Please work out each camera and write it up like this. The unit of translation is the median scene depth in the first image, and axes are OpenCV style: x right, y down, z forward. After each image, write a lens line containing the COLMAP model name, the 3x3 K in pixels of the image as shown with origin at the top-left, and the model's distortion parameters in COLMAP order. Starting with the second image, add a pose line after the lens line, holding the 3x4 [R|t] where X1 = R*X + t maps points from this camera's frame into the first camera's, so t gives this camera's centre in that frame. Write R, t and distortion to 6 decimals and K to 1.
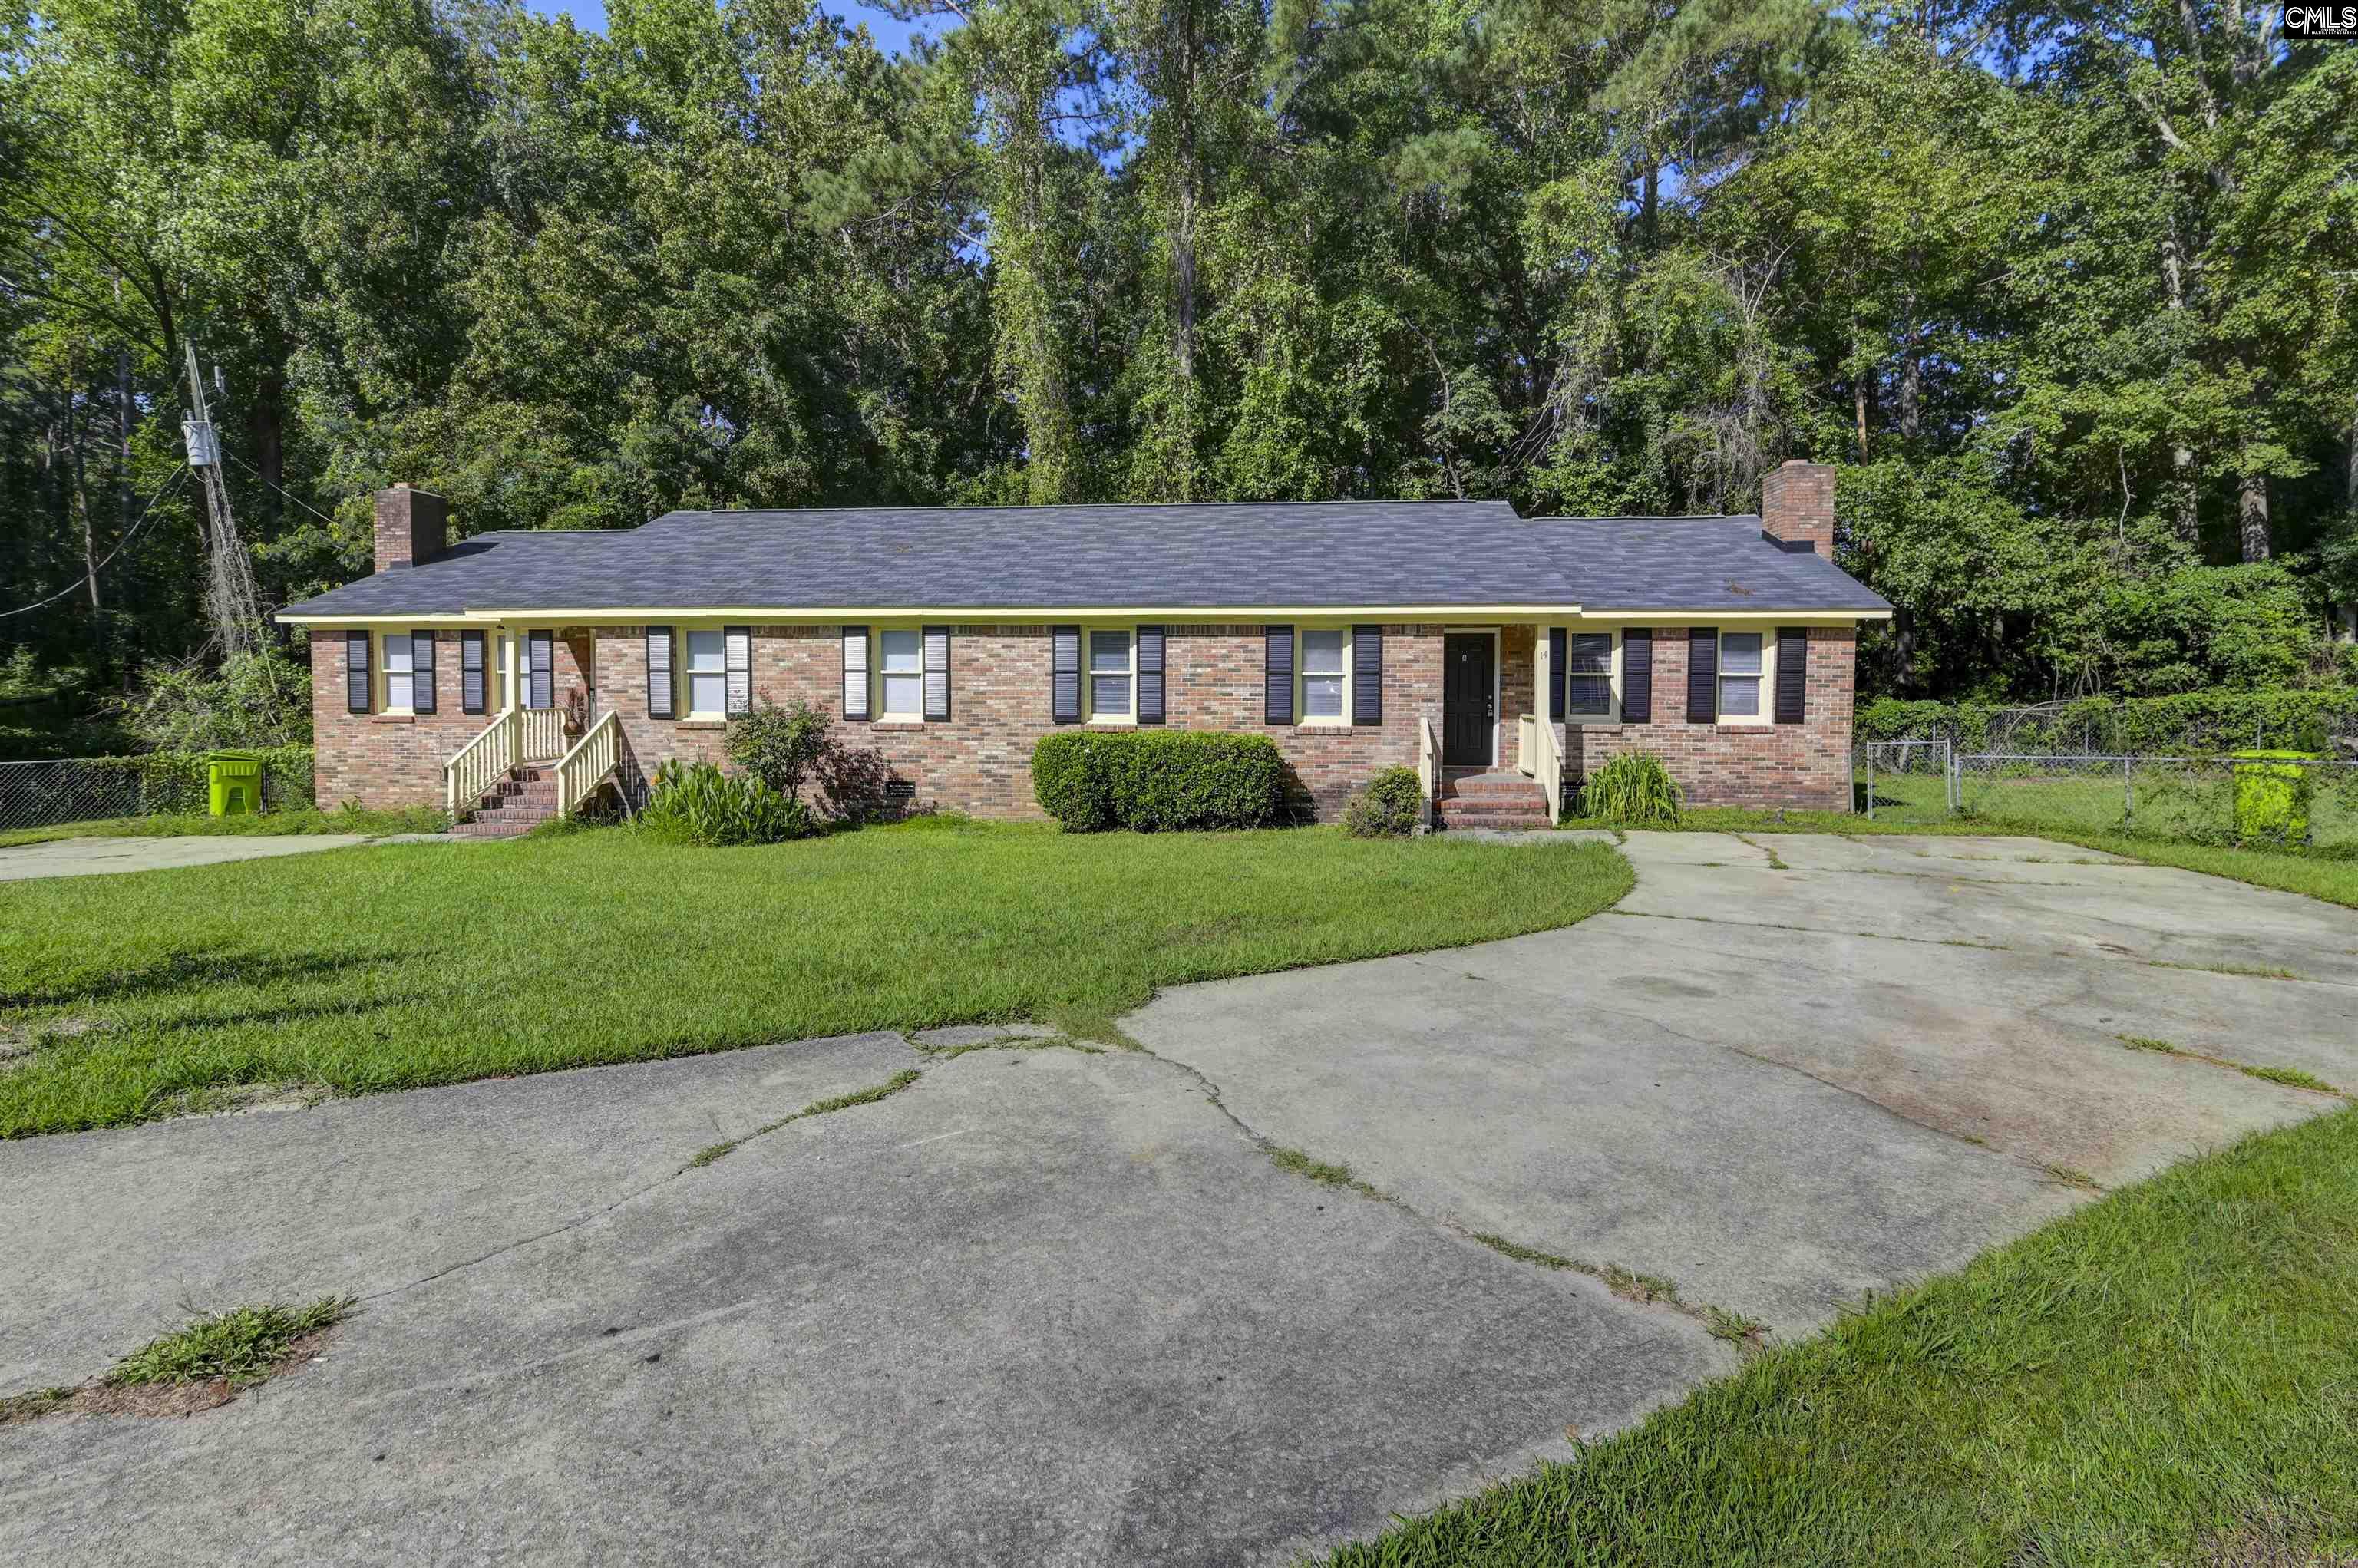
lens RADIAL K [[1038.3, 0, 1218.6], [0, 1038.3, 704.0], [0, 0, 1]] dist [-0.002301, -0.006513]
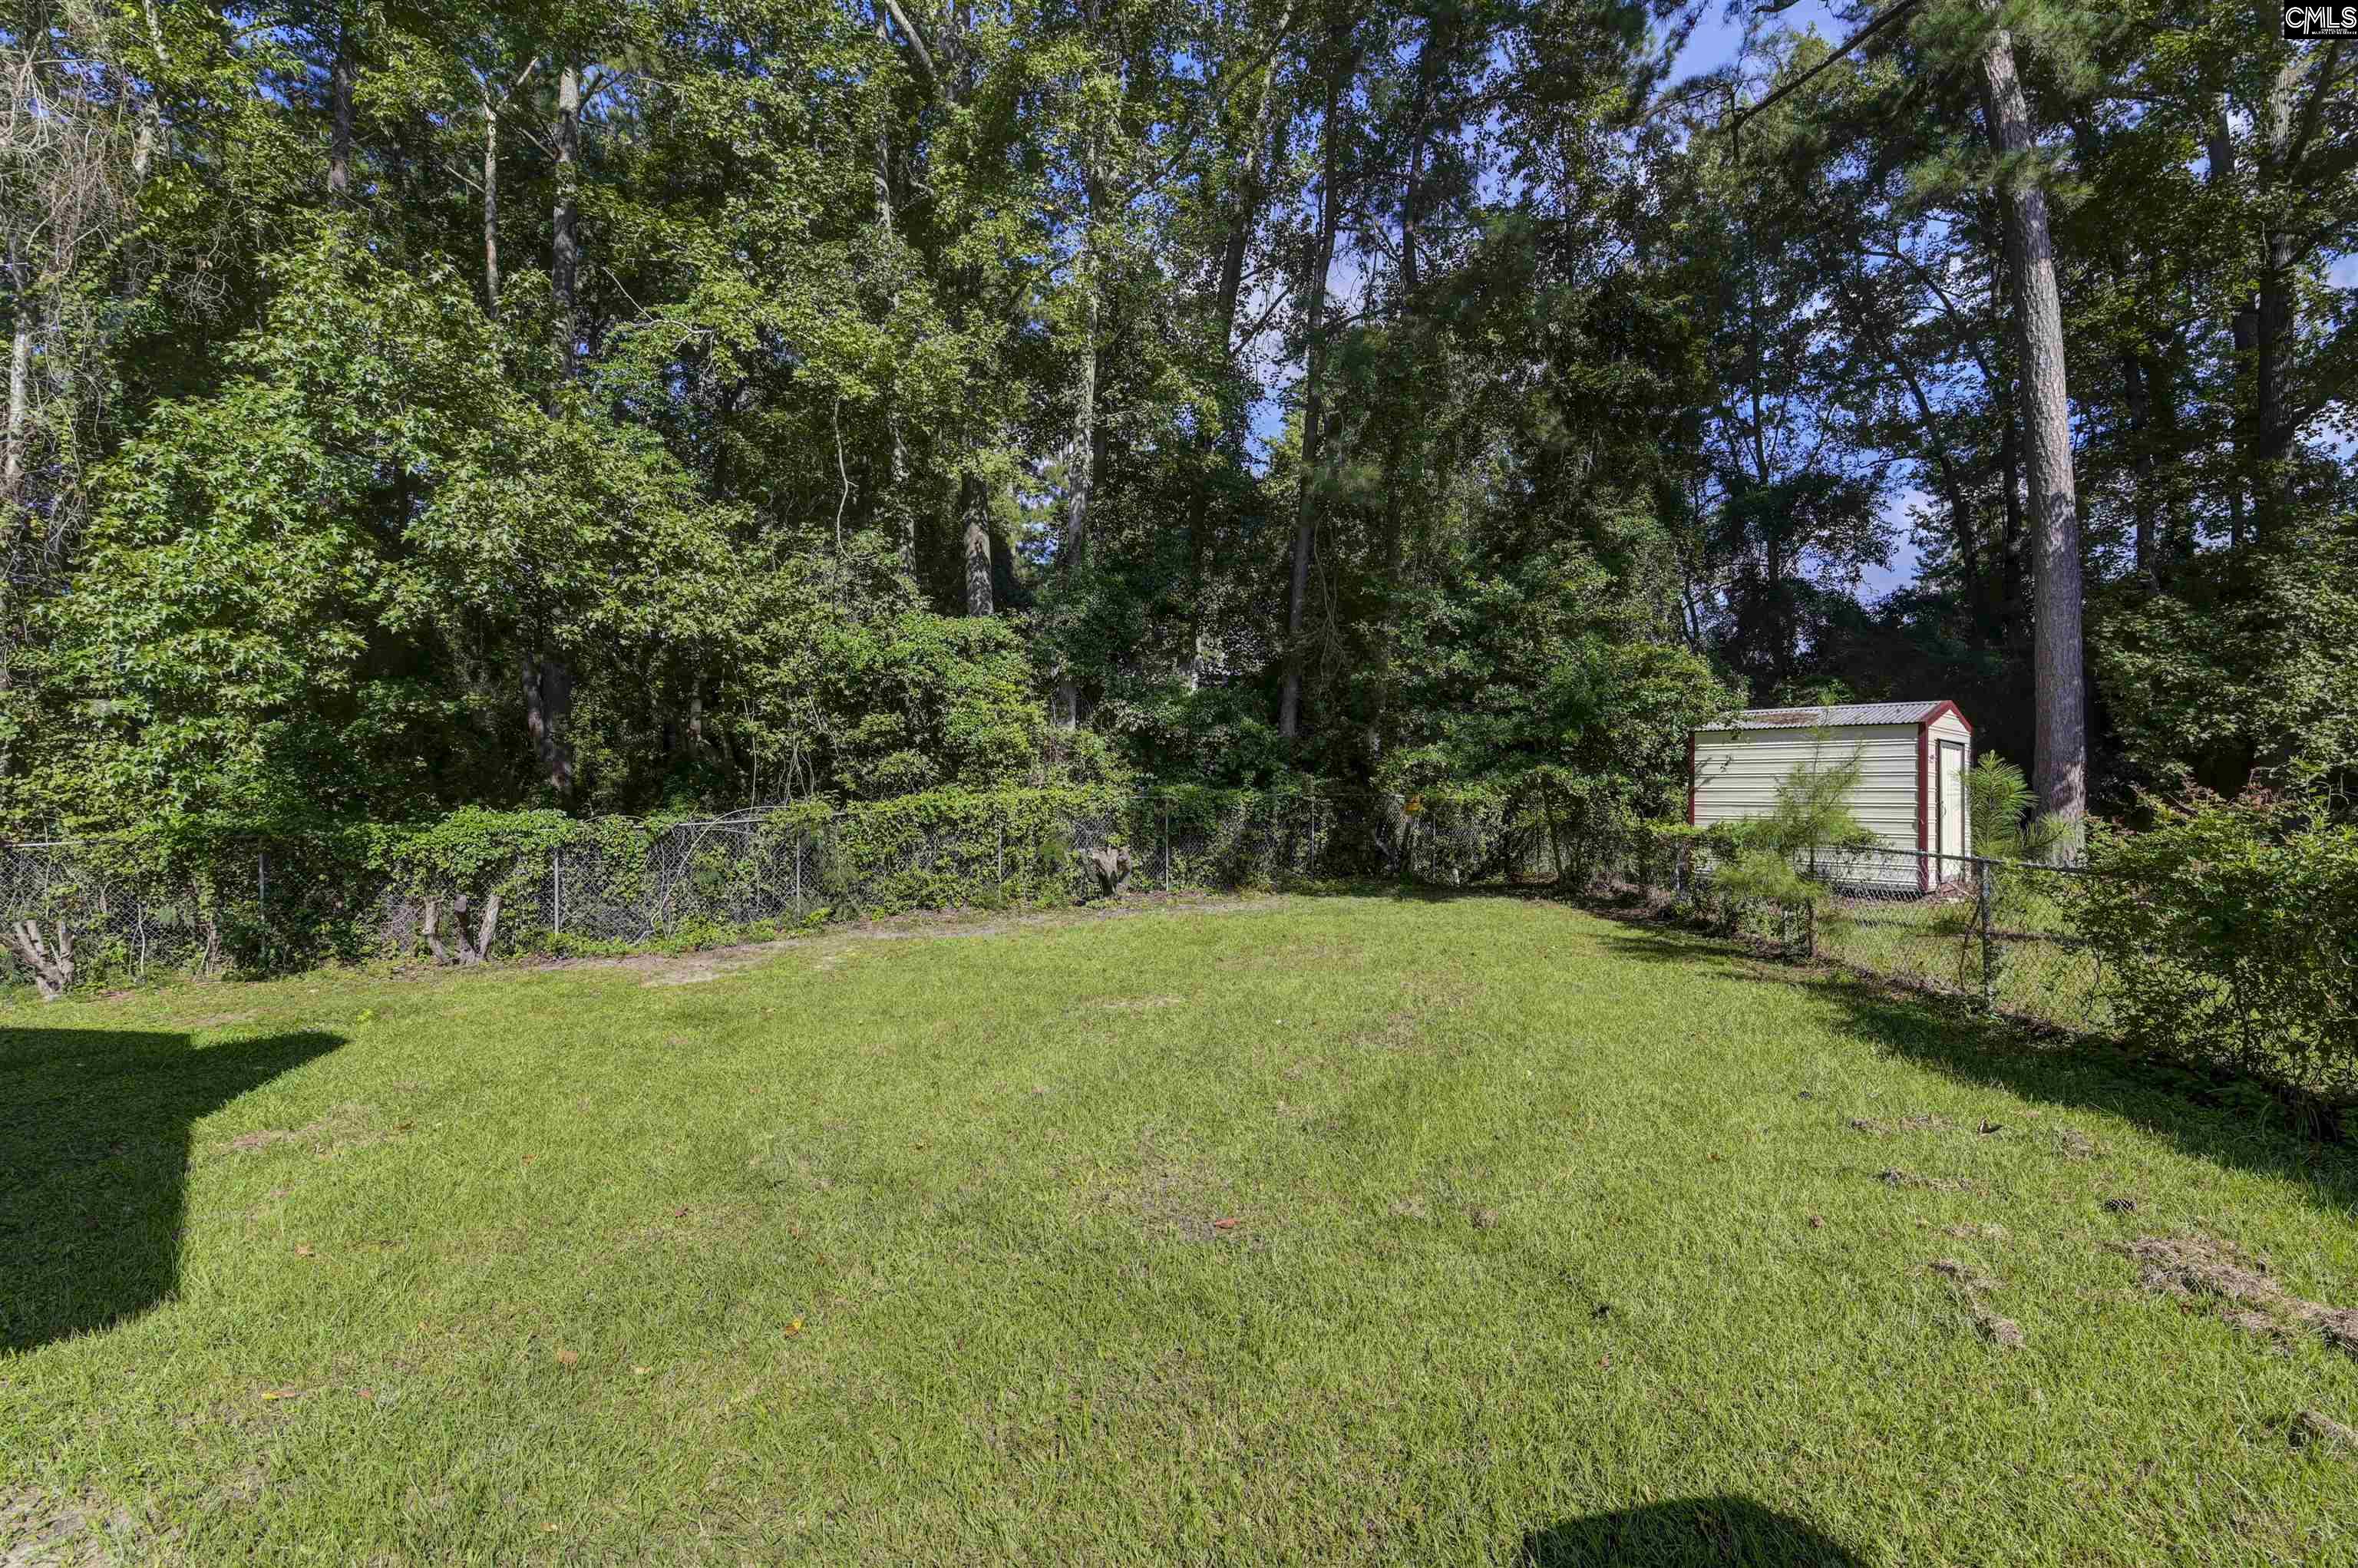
lens RADIAL K [[1038.3, 0, 1195.6], [0, 1038.3, 797.9], [0, 0, 1]] dist [-0.002301, -0.006513]
pose [[0.469690, -0.001009, 0.882831, 0.414969], [0.020483, 0.999743, -0.009755, 0.002883], [-0.882594, 0.022664, 0.469589, 0.510989]]
